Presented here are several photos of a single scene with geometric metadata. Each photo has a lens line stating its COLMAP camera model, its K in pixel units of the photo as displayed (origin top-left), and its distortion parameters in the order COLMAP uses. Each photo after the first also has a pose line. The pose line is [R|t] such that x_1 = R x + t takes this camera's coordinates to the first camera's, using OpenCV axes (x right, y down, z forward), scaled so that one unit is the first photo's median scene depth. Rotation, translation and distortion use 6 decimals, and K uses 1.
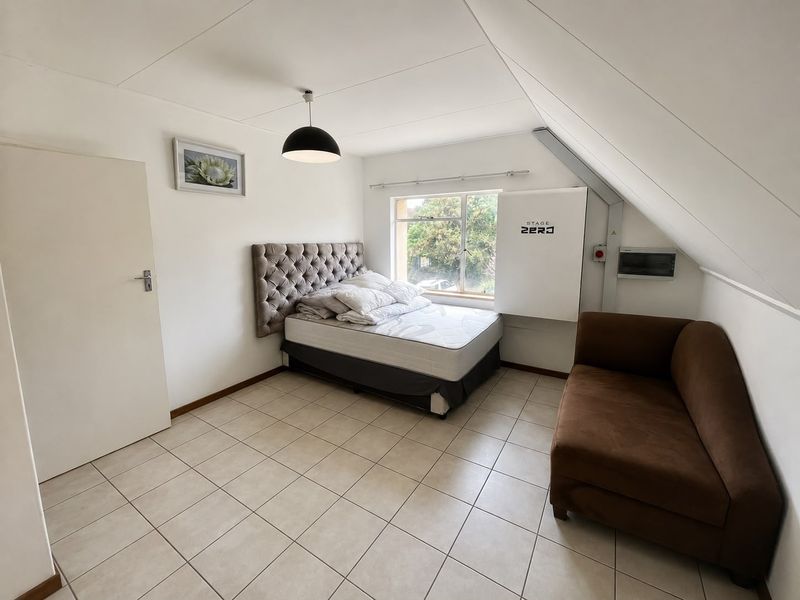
lens RADIAL K [[334.7, 0, 406.2], [0, 334.7, 282.9], [0, 0, 1]] dist [-0.000074, 0.000017]
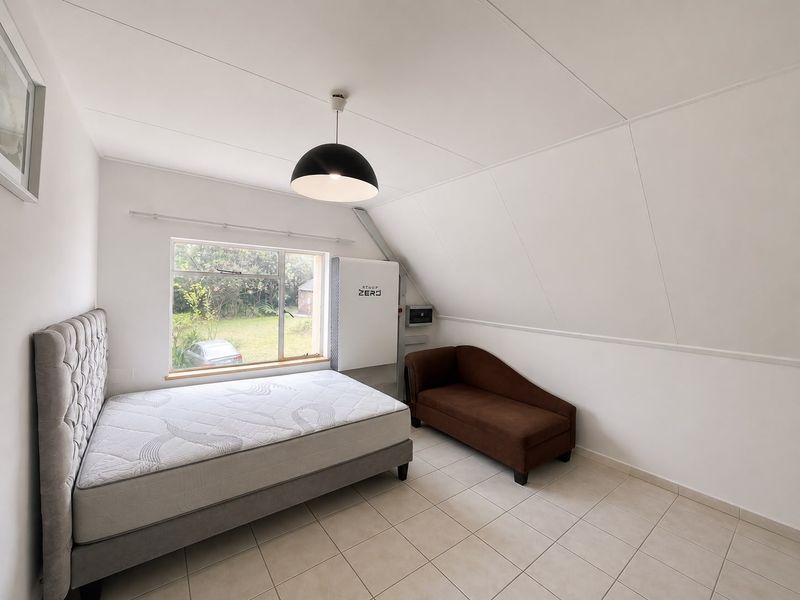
lens RADIAL K [[324.6, 0, 400.0], [0, 324.6, 300.0], [0, 0, 1]] dist [0.001074, 0.000093]
pose [[0.345728, -0.019706, 0.938128, -0.697510], [0.111949, 0.993505, -0.020387, -0.105244], [-0.931633, 0.112071, 0.345688, 0.547914]]
